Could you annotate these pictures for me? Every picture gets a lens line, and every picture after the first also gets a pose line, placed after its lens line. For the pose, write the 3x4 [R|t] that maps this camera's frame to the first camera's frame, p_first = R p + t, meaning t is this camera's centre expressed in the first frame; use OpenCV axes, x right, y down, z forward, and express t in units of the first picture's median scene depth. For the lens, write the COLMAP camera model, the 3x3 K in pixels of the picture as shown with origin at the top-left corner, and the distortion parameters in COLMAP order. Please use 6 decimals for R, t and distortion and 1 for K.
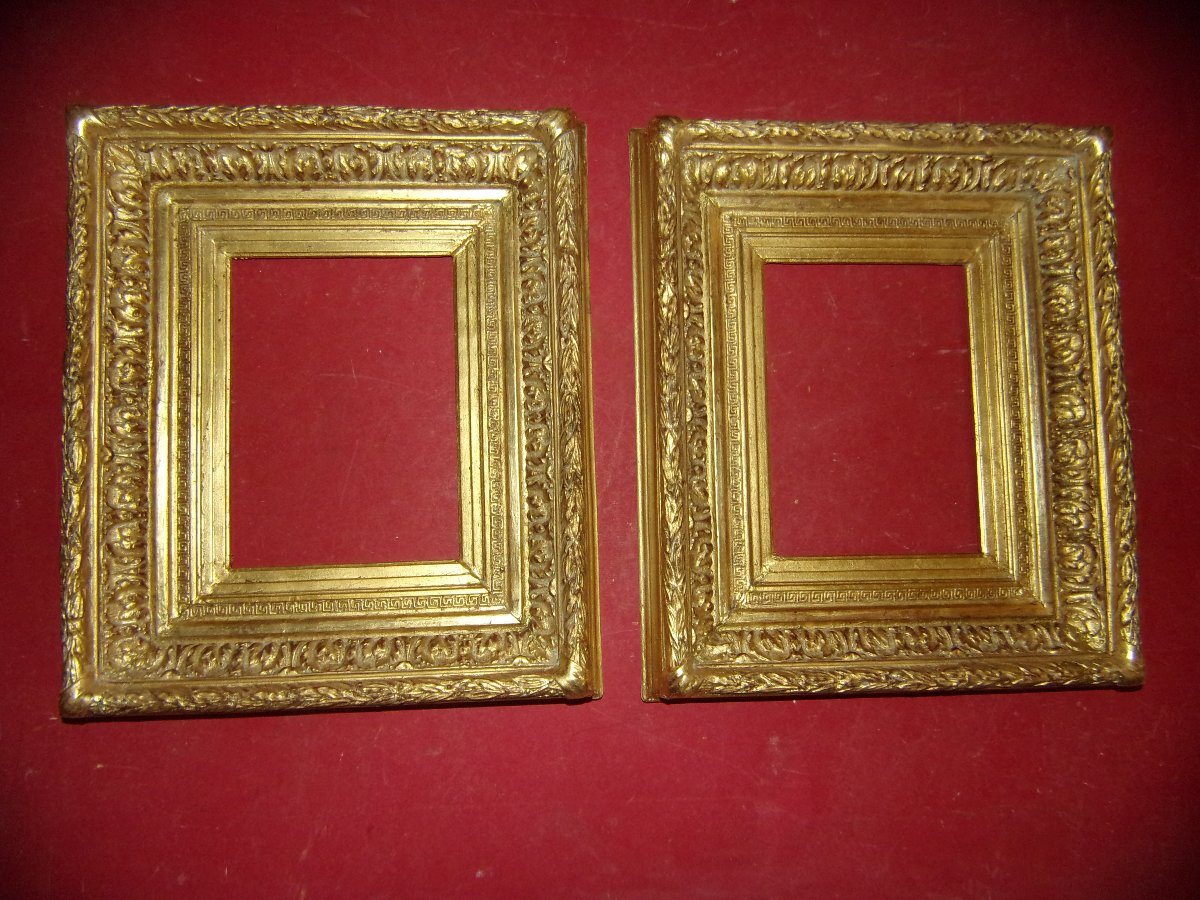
lens RADIAL K [[834.0, 0, 604.5], [0, 834.0, 453.2], [0, 0, 1]] dist [-0.010864, -0.010640]
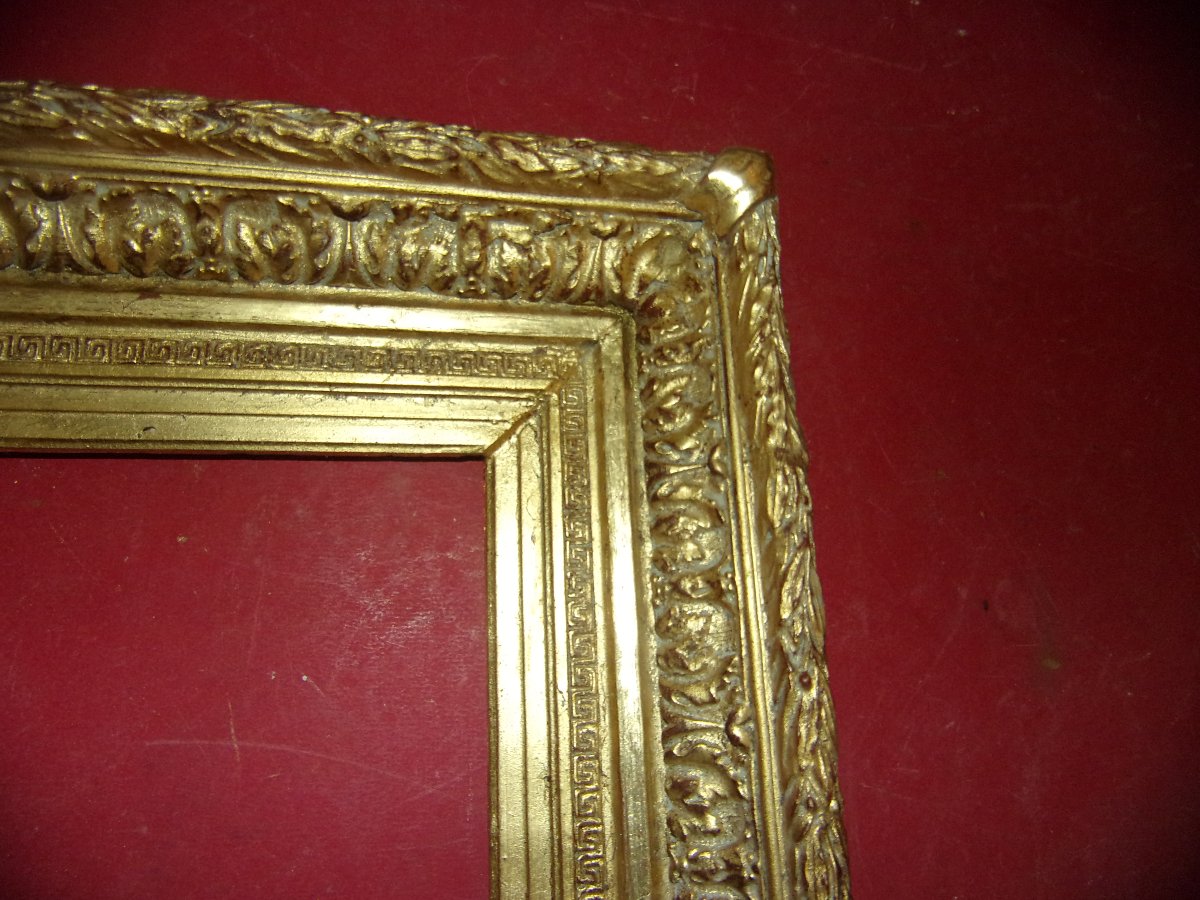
lens RADIAL K [[834.0, 0, 603.7], [0, 834.0, 450.9], [0, 0, 1]] dist [-0.010864, -0.010640]
pose [[0.990677, 0.020663, 0.134659, -0.188728], [0.005801, 0.981137, -0.193228, -0.160376], [-0.136111, 0.192207, 0.971869, 0.584689]]
